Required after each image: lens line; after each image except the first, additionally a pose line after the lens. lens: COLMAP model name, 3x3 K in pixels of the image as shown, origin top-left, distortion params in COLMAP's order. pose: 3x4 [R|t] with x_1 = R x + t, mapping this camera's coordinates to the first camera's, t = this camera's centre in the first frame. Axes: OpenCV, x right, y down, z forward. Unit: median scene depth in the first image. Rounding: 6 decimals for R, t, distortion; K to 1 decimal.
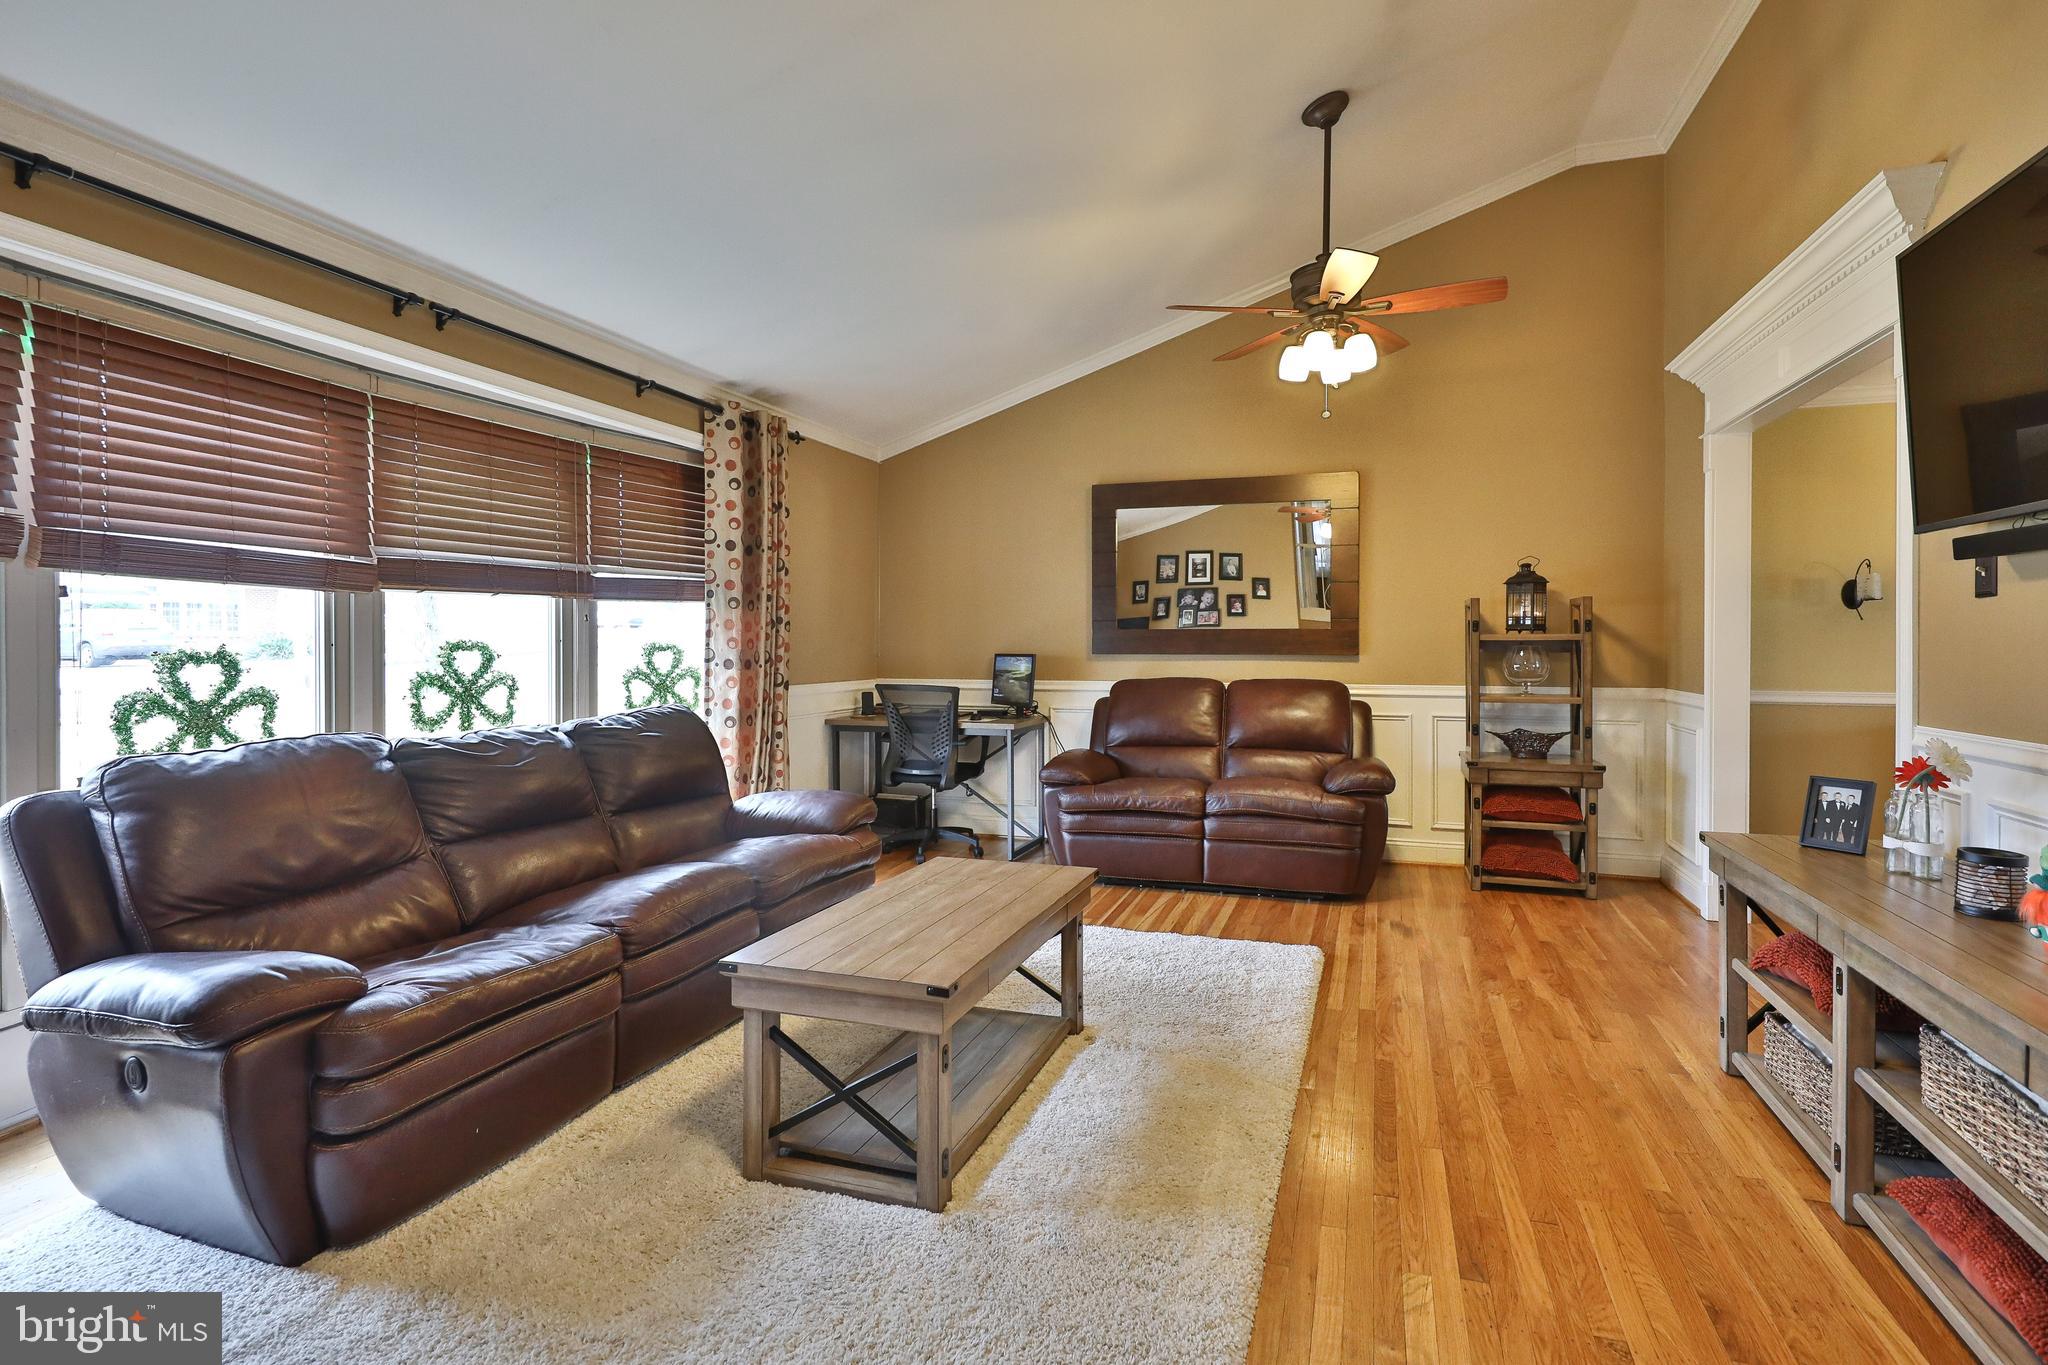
lens RADIAL K [[949.9, 0, 1074.8], [0, 949.9, 657.6], [0, 0, 1]] dist [0.011180, -0.000755]
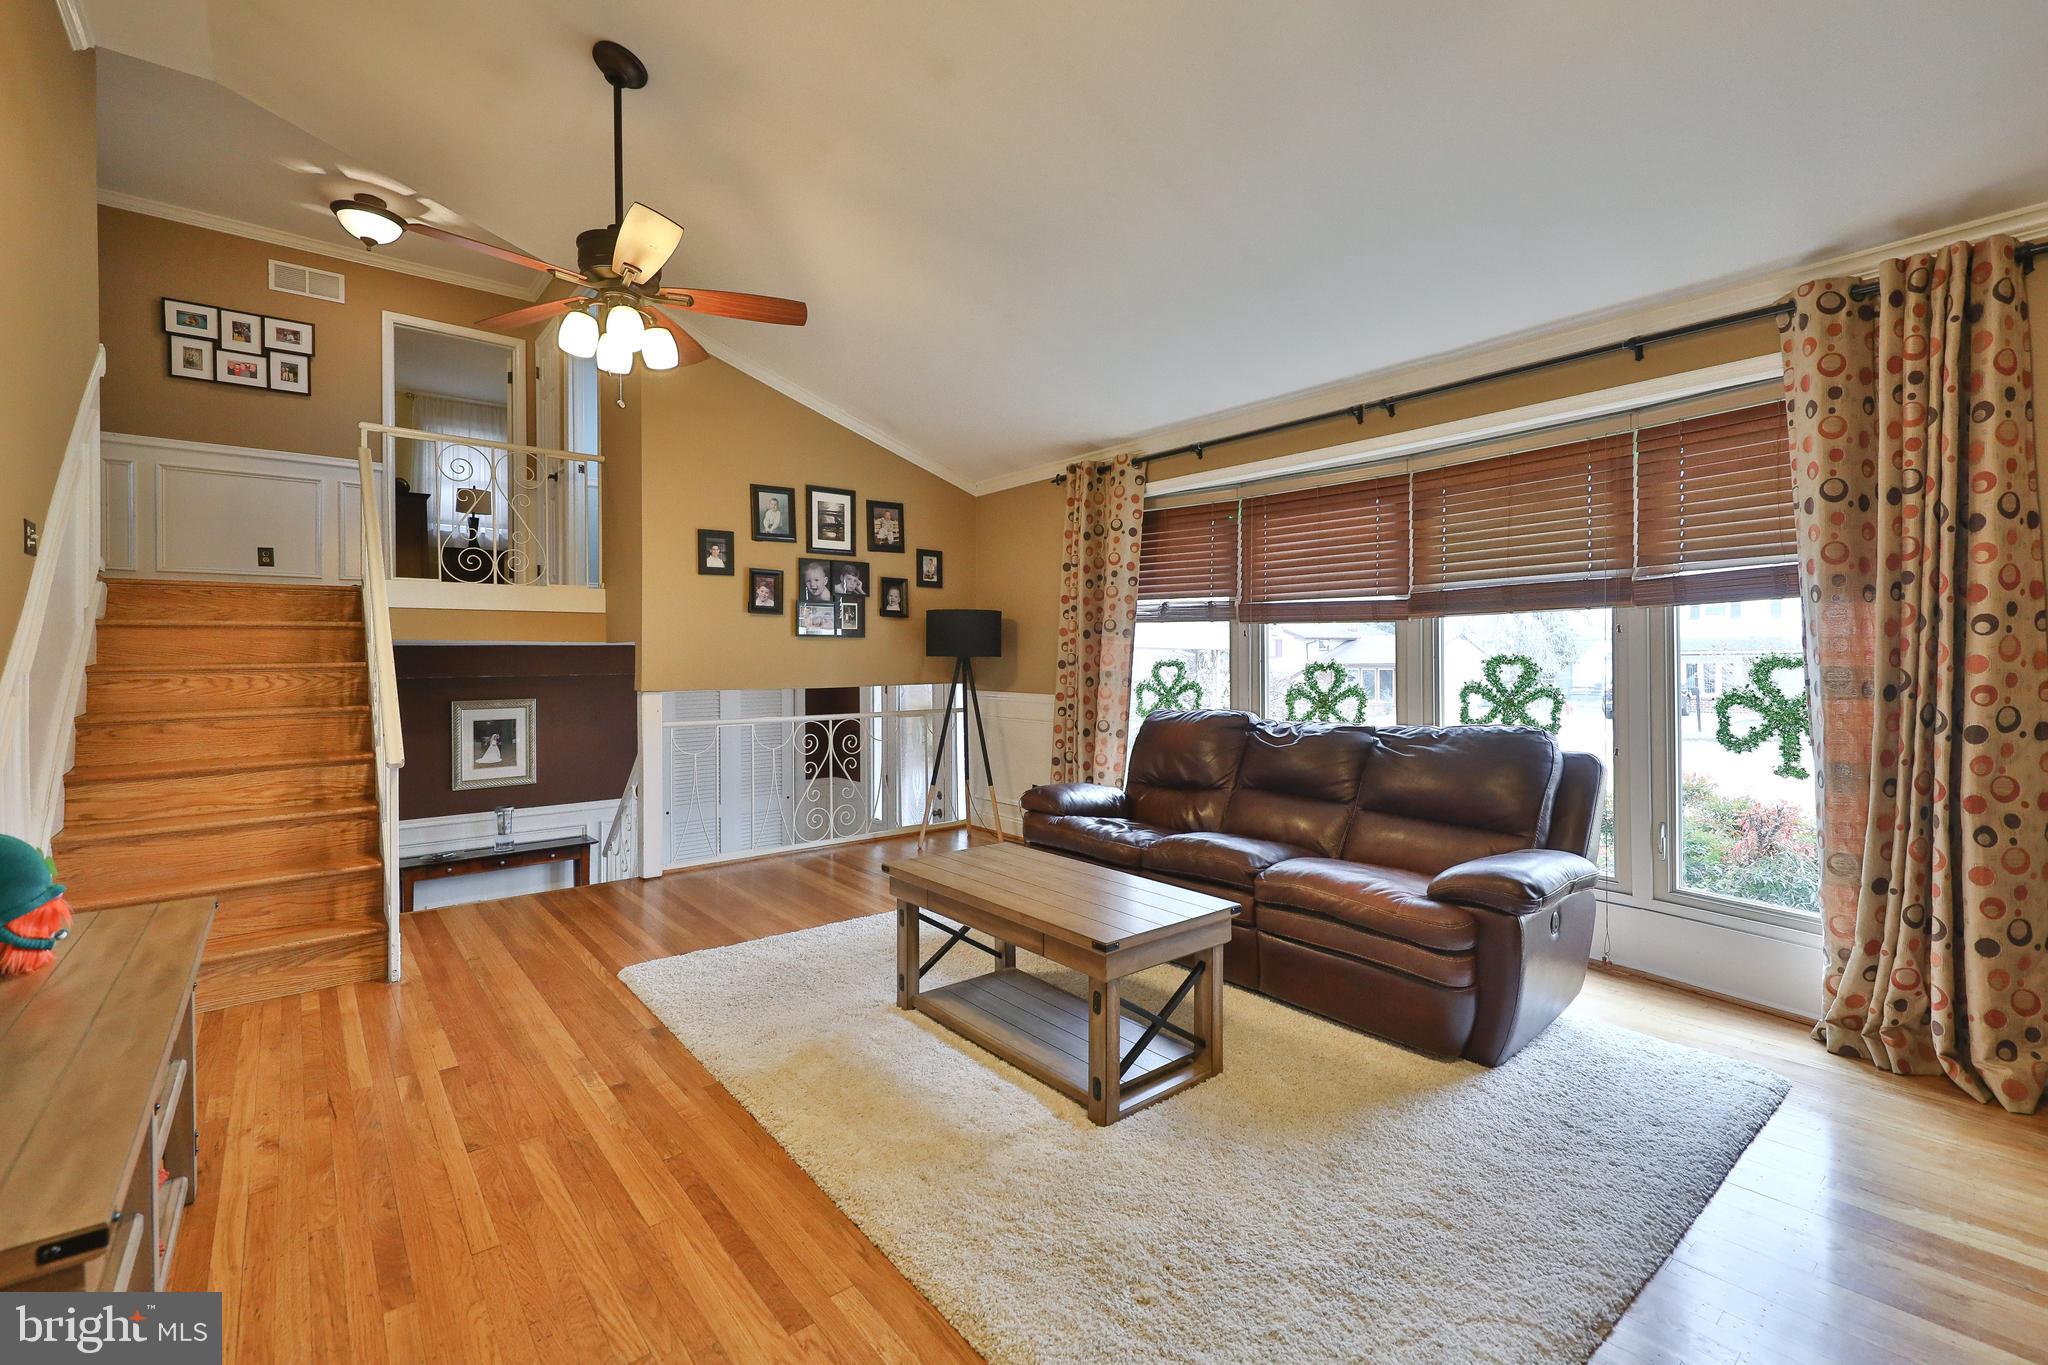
lens RADIAL K [[889.2, 0, 1011.5], [0, 889.2, 673.7], [0, 0, 1]] dist [-0.002774, -0.000061]
pose [[-0.556131, 0.015317, -0.830954, 0.531802], [-0.007418, 0.999699, 0.023391, -0.015136], [0.831062, 0.019172, -0.555850, 1.050310]]
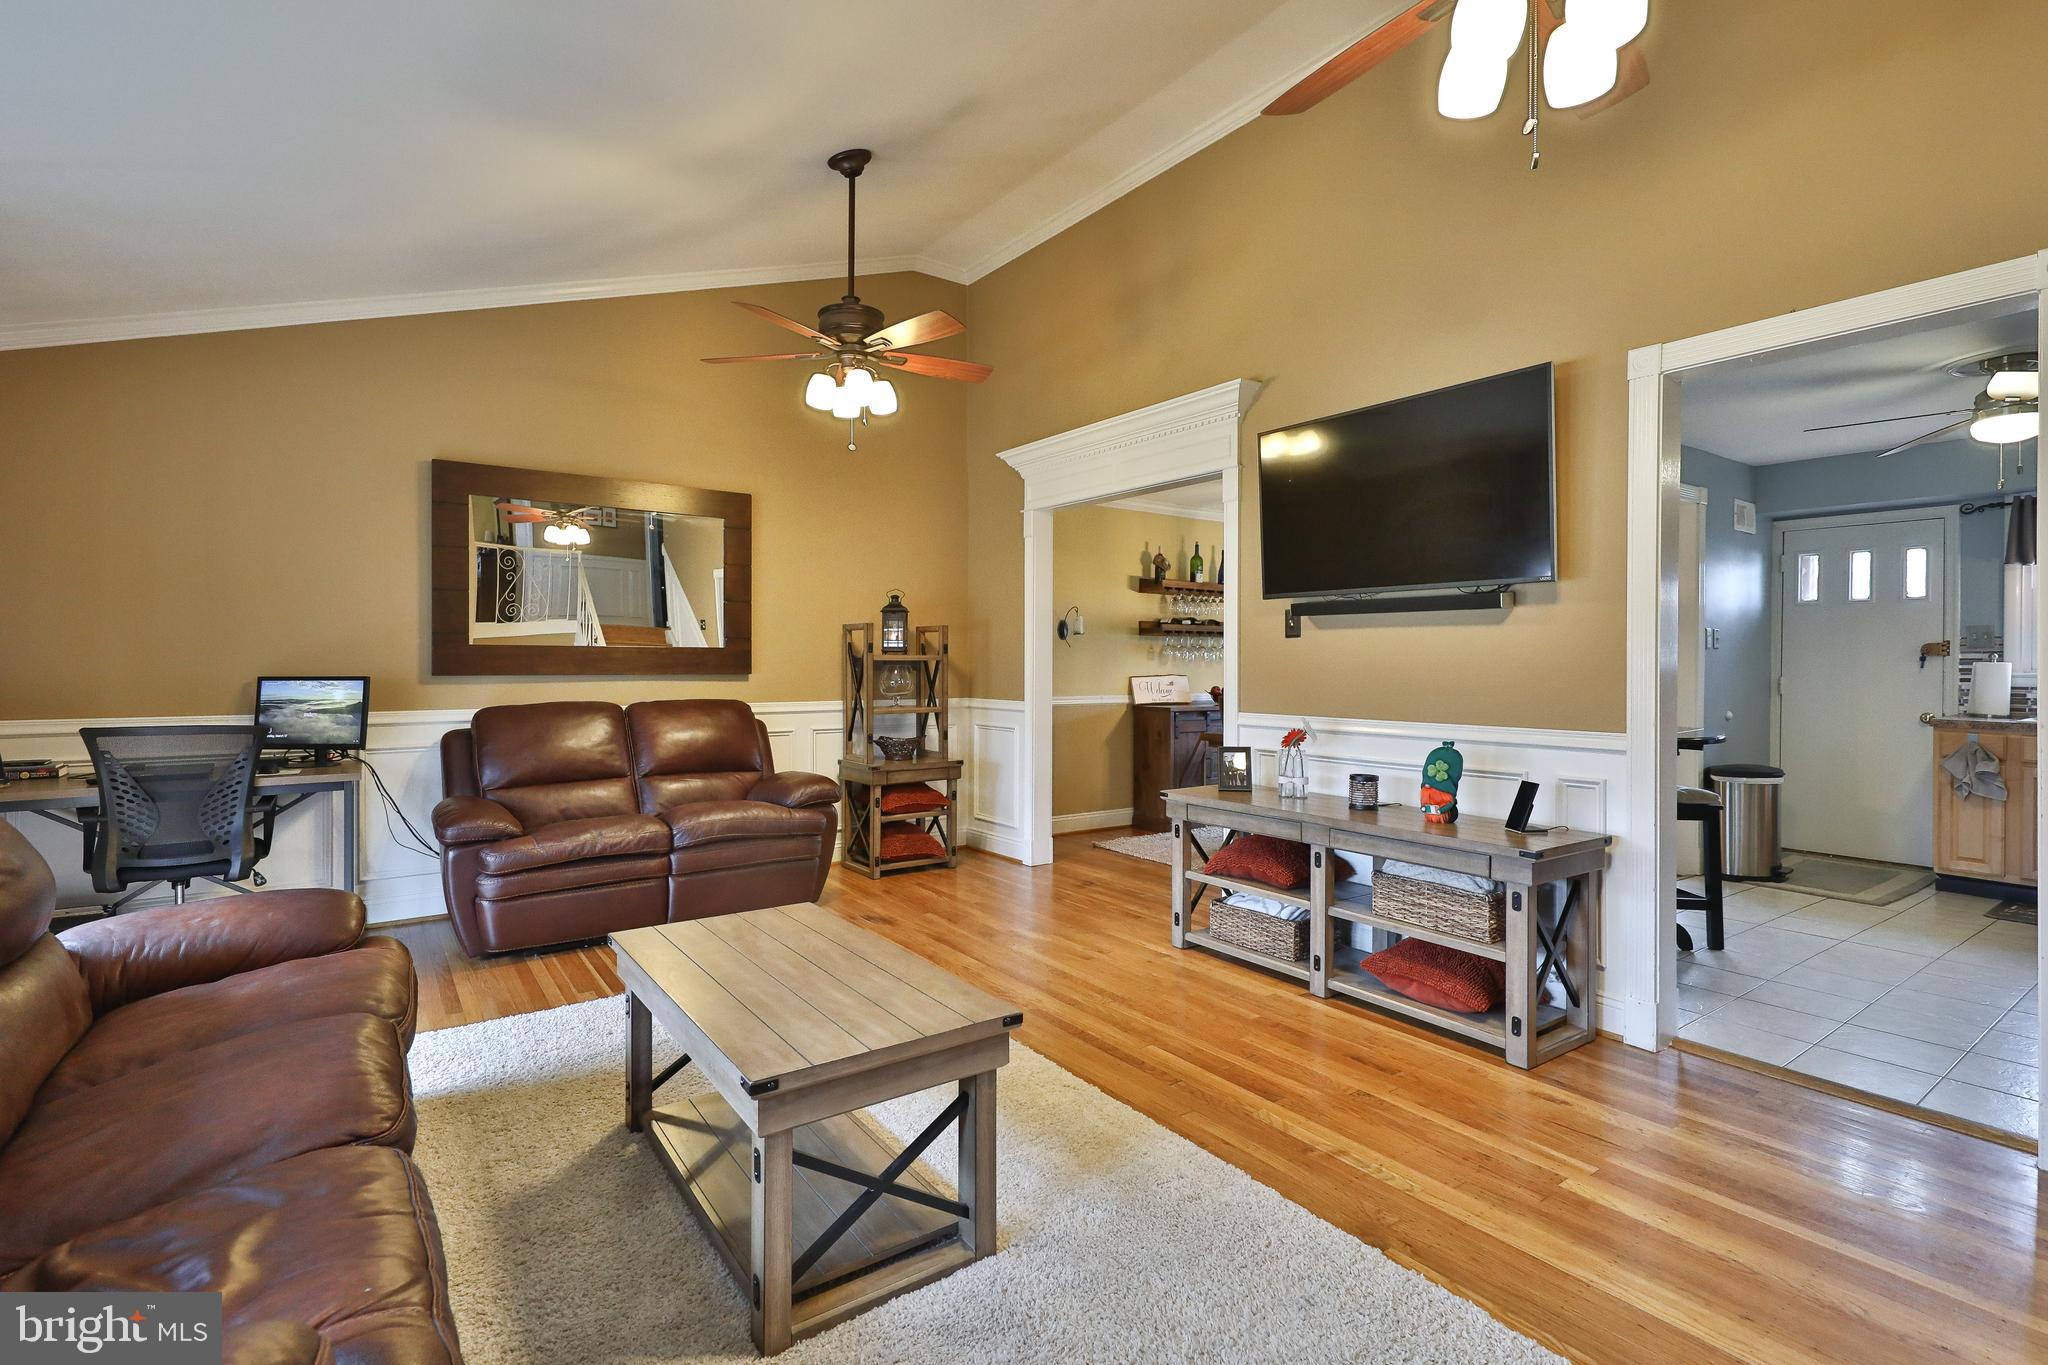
lens RADIAL K [[949.9, 0, 1034.2], [0, 949.9, 668.1], [0, 0, 1]] dist [0.011180, -0.000755]
pose [[0.598992, -0.002616, 0.800750, -0.465925], [0.009988, 0.999941, -0.004204, -0.002212], [-0.800692, 0.010516, 0.598983, 0.202196]]
